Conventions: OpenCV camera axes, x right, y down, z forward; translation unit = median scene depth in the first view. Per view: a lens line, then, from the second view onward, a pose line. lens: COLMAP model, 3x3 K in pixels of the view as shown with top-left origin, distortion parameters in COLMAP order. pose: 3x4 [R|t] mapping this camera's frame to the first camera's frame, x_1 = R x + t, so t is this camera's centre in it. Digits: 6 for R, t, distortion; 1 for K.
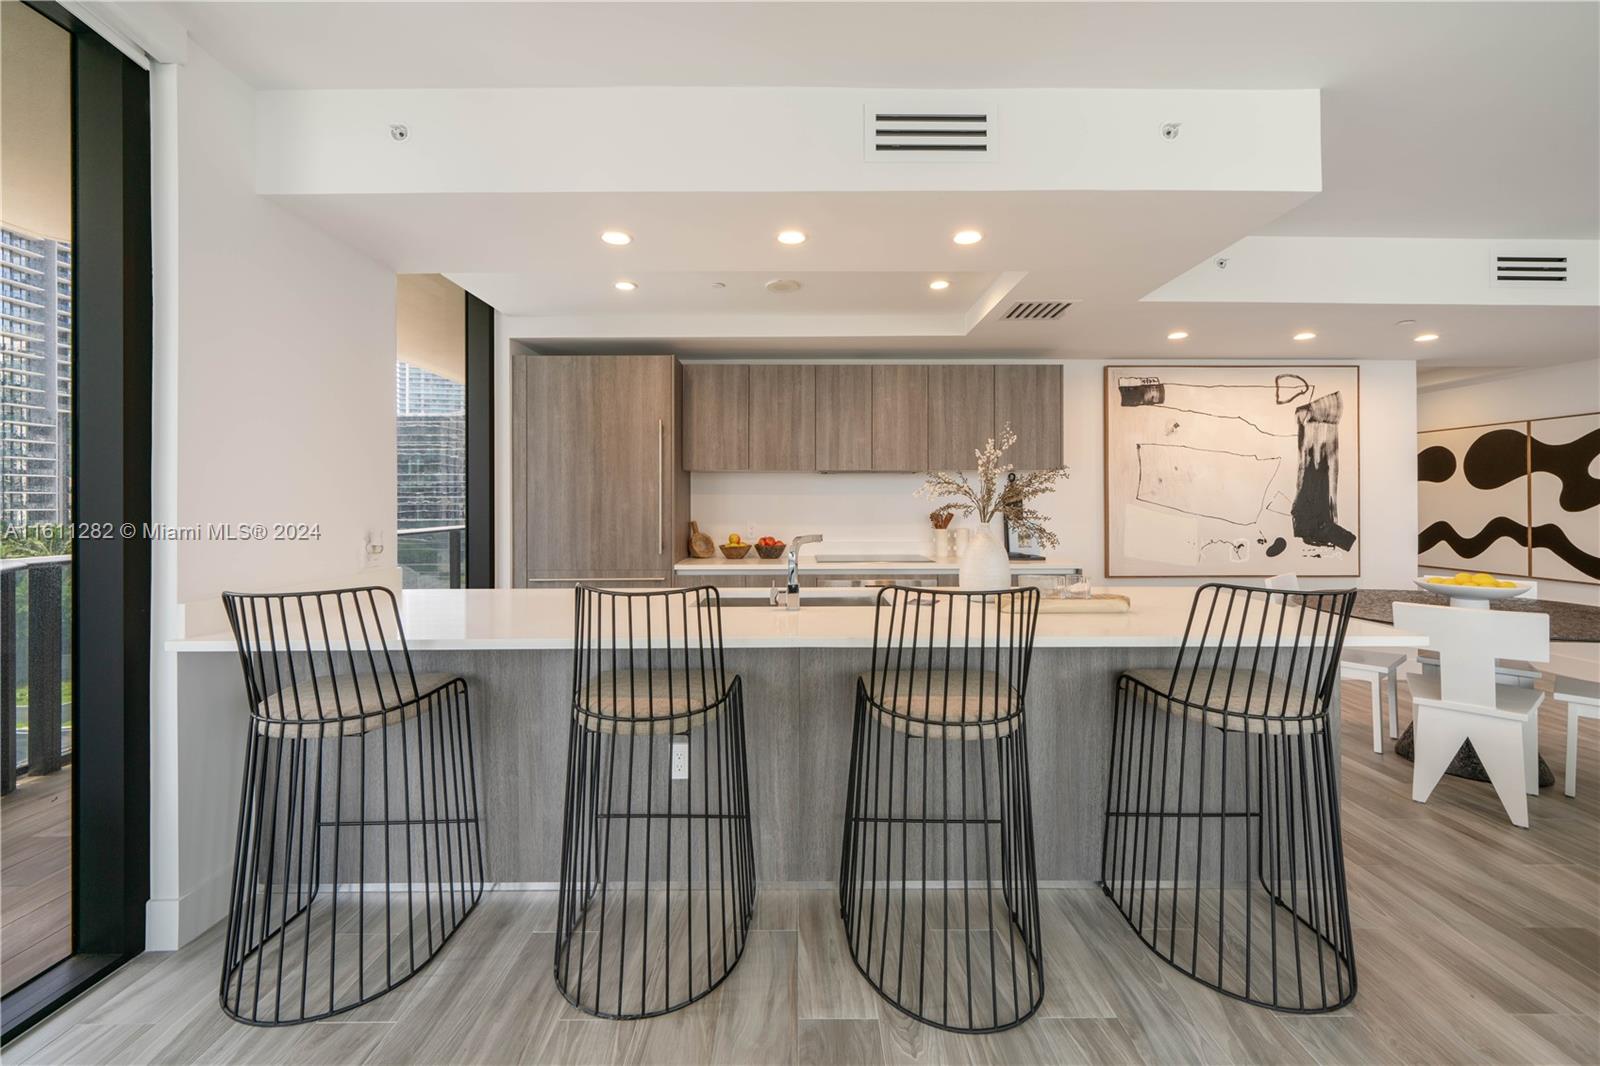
lens RADIAL K [[642.6, 0, 805.2], [0, 642.6, 495.7], [0, 0, 1]] dist [-0.003275, 0.000030]
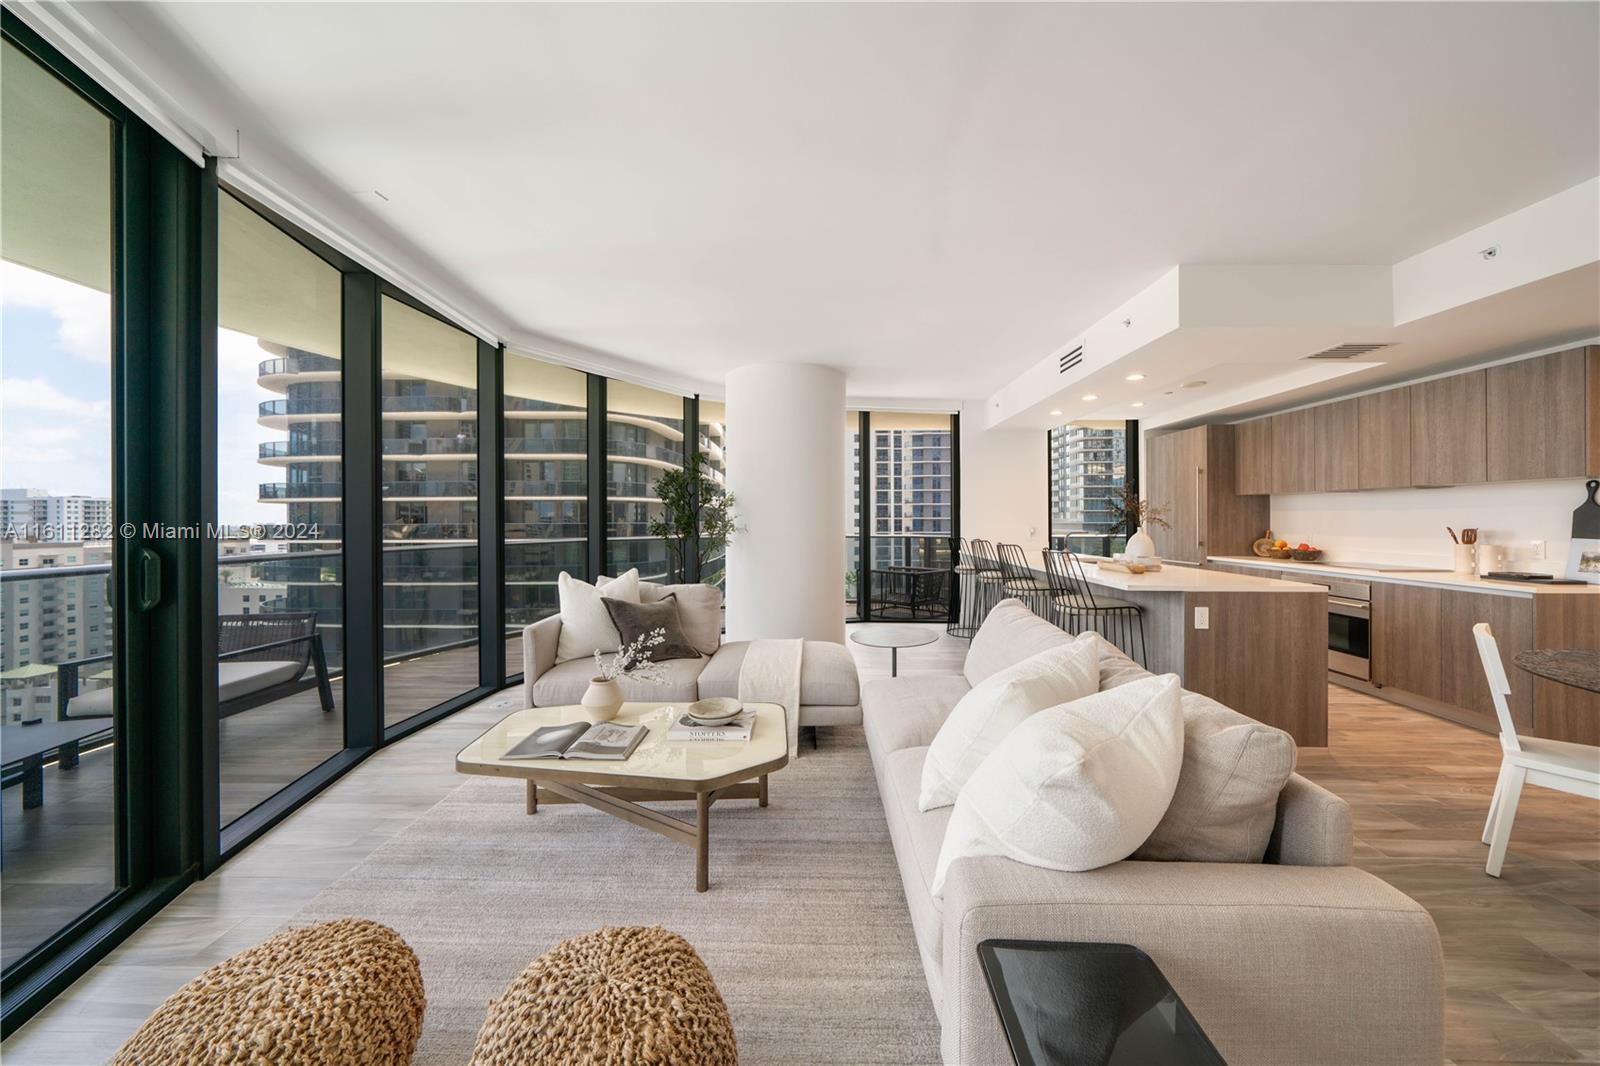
lens RADIAL K [[556.8, 0, 801.2], [0, 556.8, 517.7], [0, 0, 1]] dist [-0.004433, 0.000063]
pose [[-0.027892, -0.001811, -0.999609, 1.045003], [0.006662, 0.999976, -0.001998, 0.007211], [0.999589, -0.006715, -0.027879, 0.028709]]
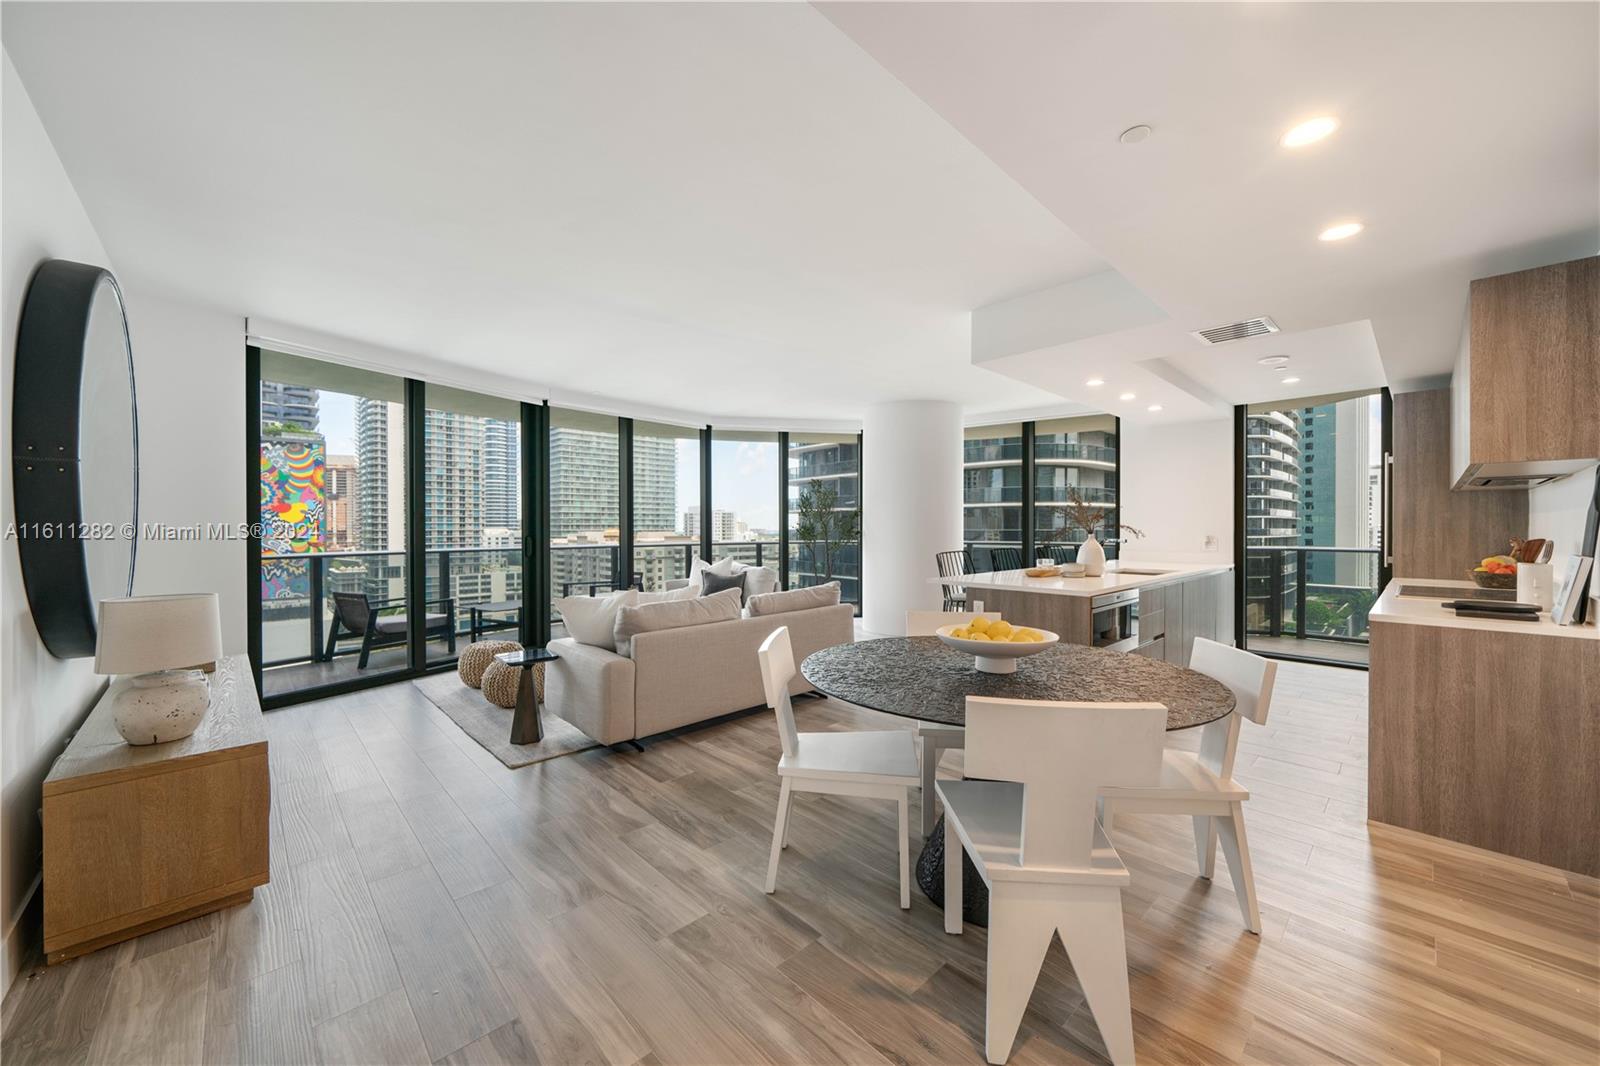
lens RADIAL K [[598.1, 0, 802.7], [0, 598.1, 531.2], [0, 0, 1]] dist [-0.002000, -0.000010]
pose [[-0.727107, 0.007625, -0.686482, 1.123163], [0.005110, 0.999971, 0.005695, 0.011776], [0.686505, 0.000633, -0.727125, 0.911413]]
